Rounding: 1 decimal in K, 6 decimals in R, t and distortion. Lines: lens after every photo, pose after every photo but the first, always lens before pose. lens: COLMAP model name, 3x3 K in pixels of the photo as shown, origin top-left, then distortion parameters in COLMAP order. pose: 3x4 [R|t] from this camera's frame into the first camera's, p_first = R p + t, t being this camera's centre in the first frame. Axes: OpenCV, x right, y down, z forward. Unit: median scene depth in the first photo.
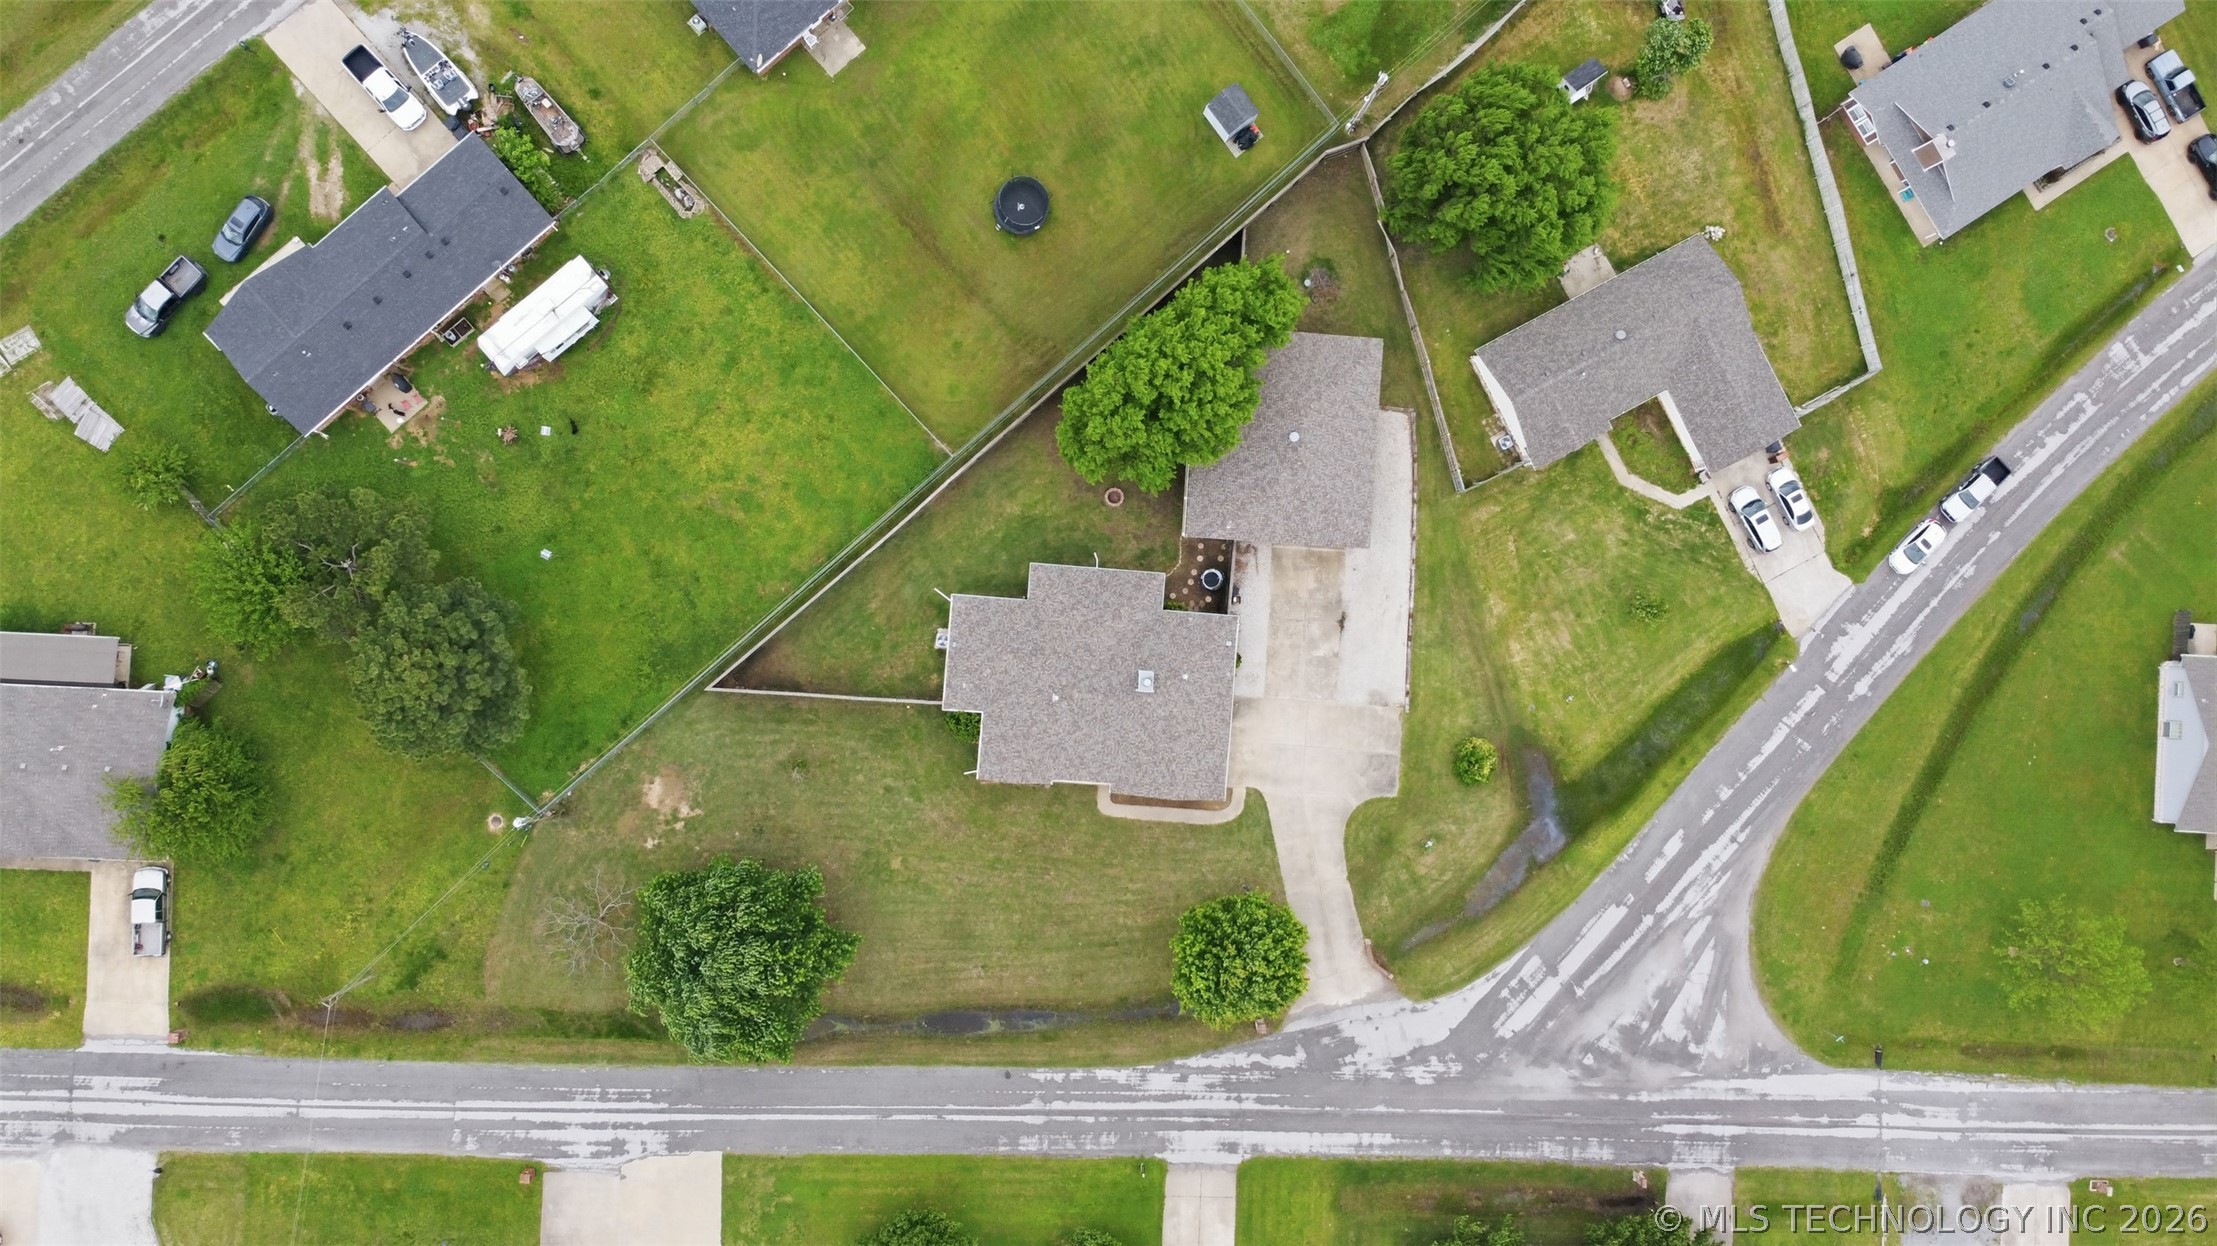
lens RADIAL K [[1668.1, 0, 1114.7], [0, 1668.1, 628.7], [0, 0, 1]] dist [0.004768, -0.006060]
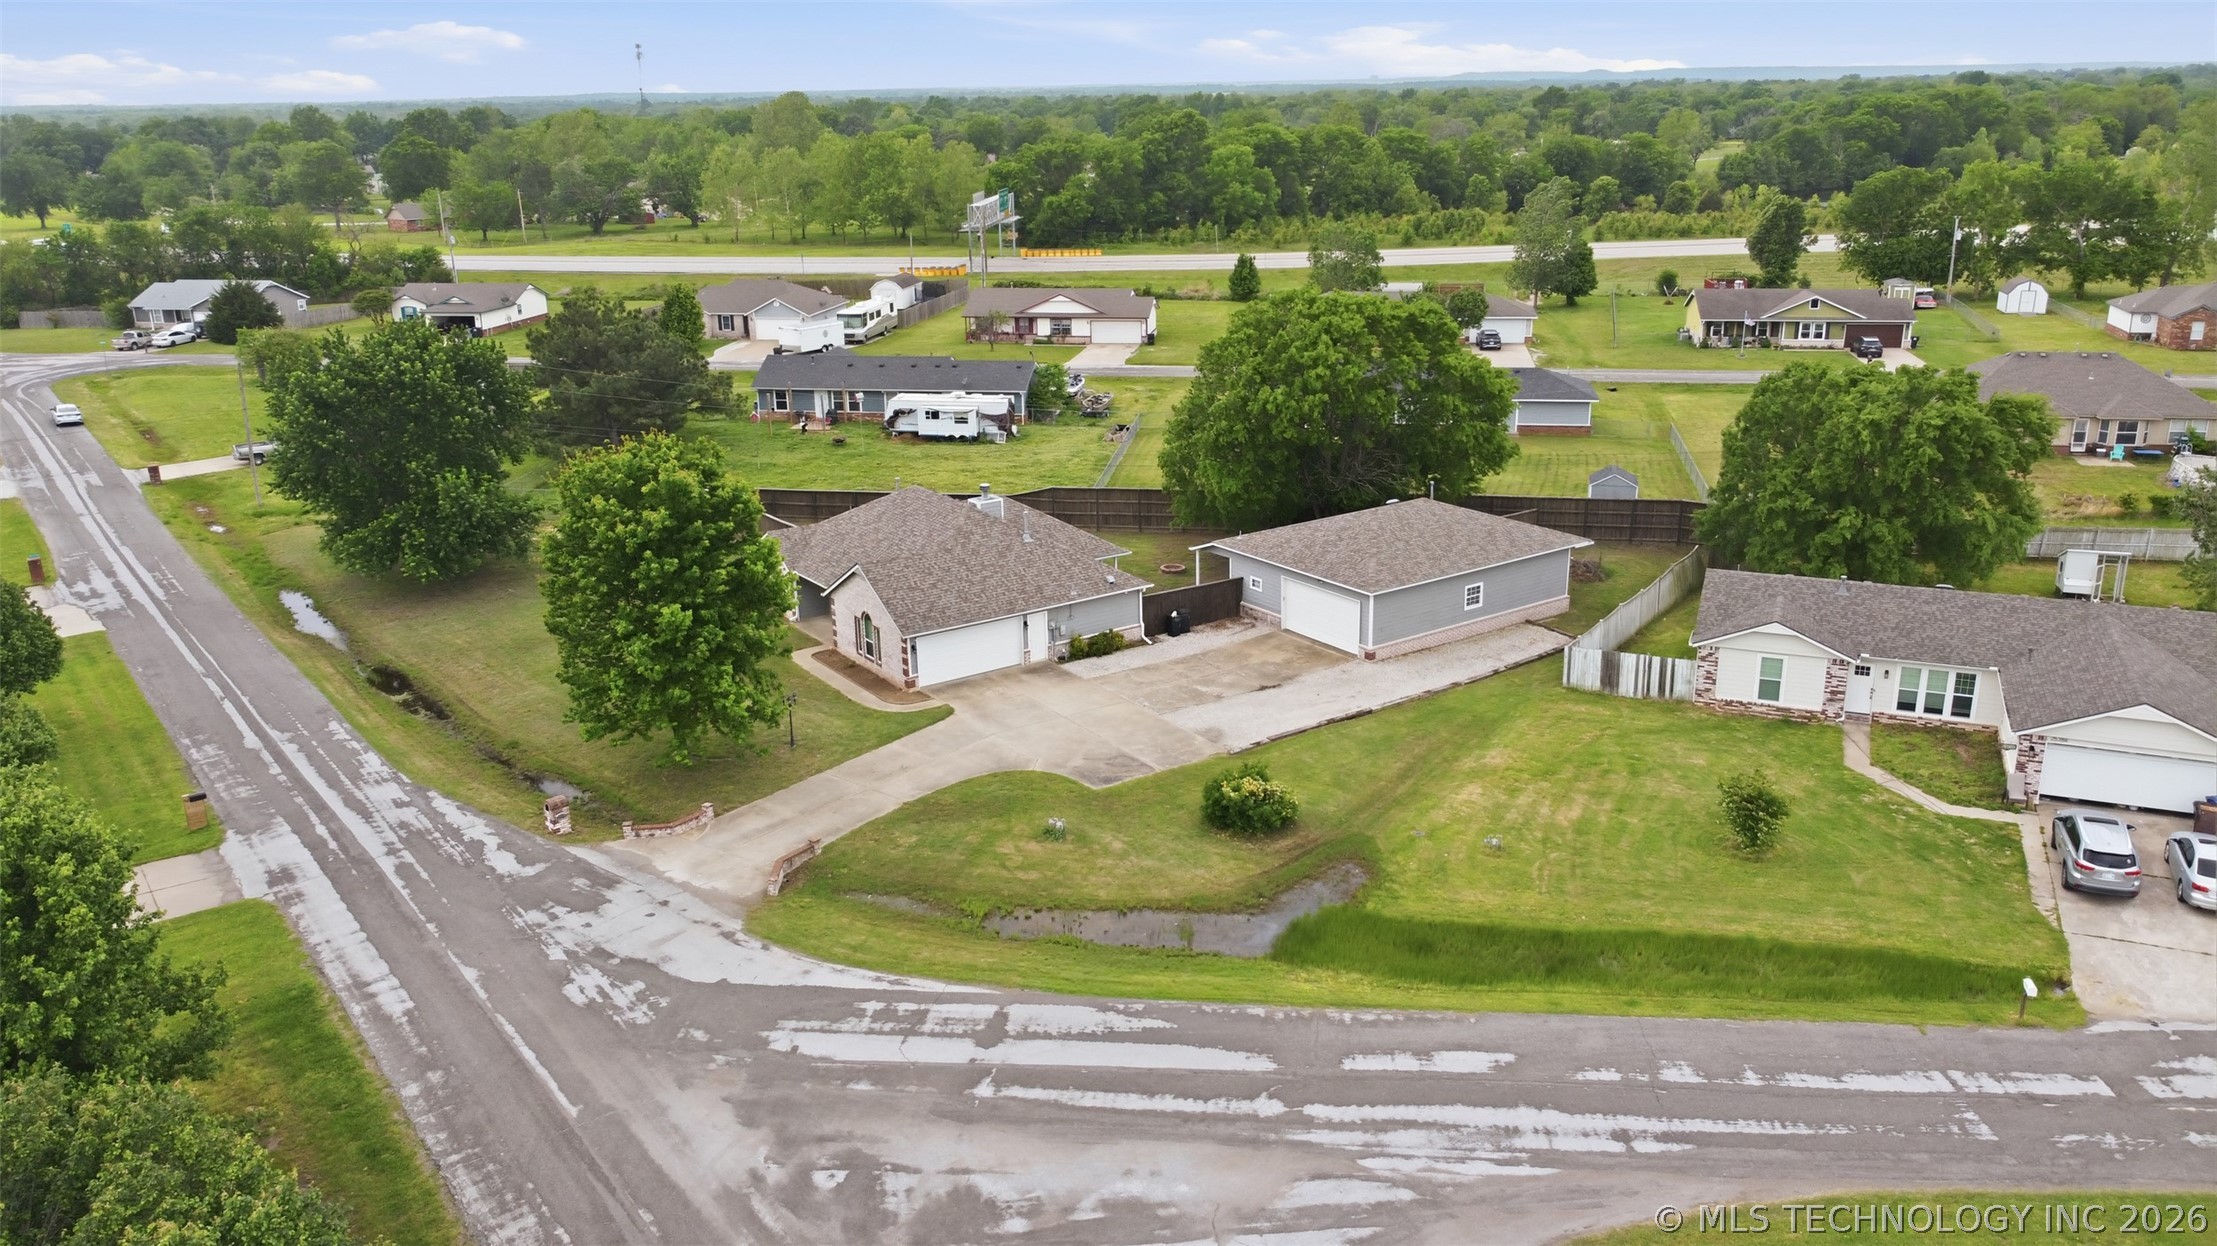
lens RADIAL K [[1668.1, 0, 1114.7], [0, 1668.1, 628.7], [0, 0, 1]] dist [0.004768, -0.006060]
pose [[0.626618, 0.153580, -0.764044, 0.560077], [-0.775780, 0.216351, -0.592754, 0.390675], [0.074266, 0.964160, 0.254714, 0.828917]]
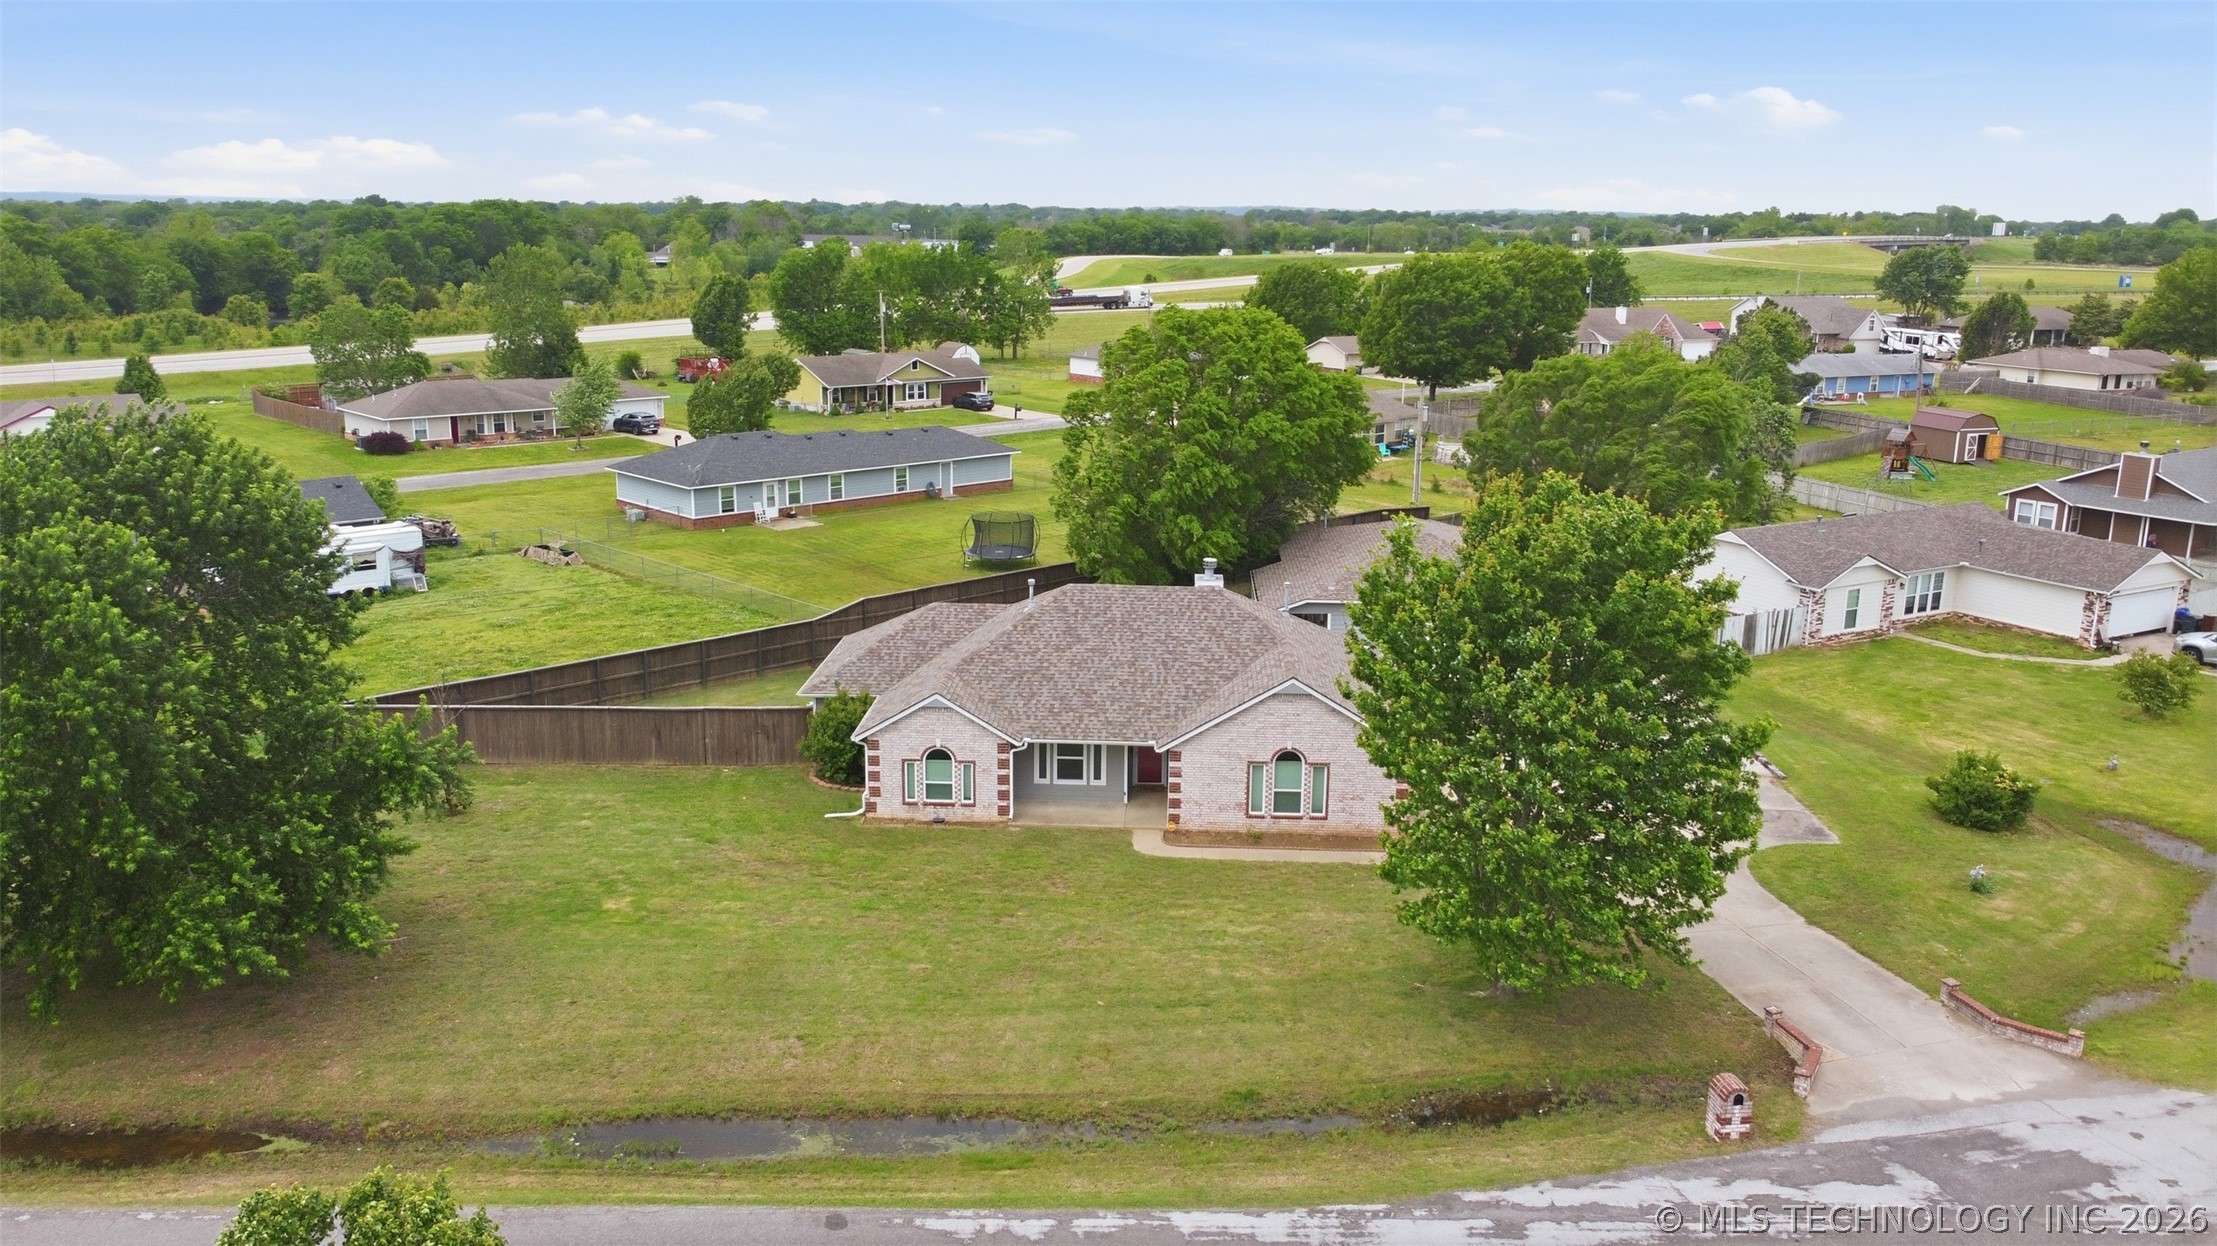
lens RADIAL K [[1668.1, 0, 1114.7], [0, 1668.1, 628.7], [0, 0, 1]] dist [0.004768, -0.006060]
pose [[0.997345, -0.071083, 0.015791, -0.017509], [0.033096, 0.249353, -0.967847, 0.494013], [0.064860, 0.965800, 0.251043, 0.835350]]
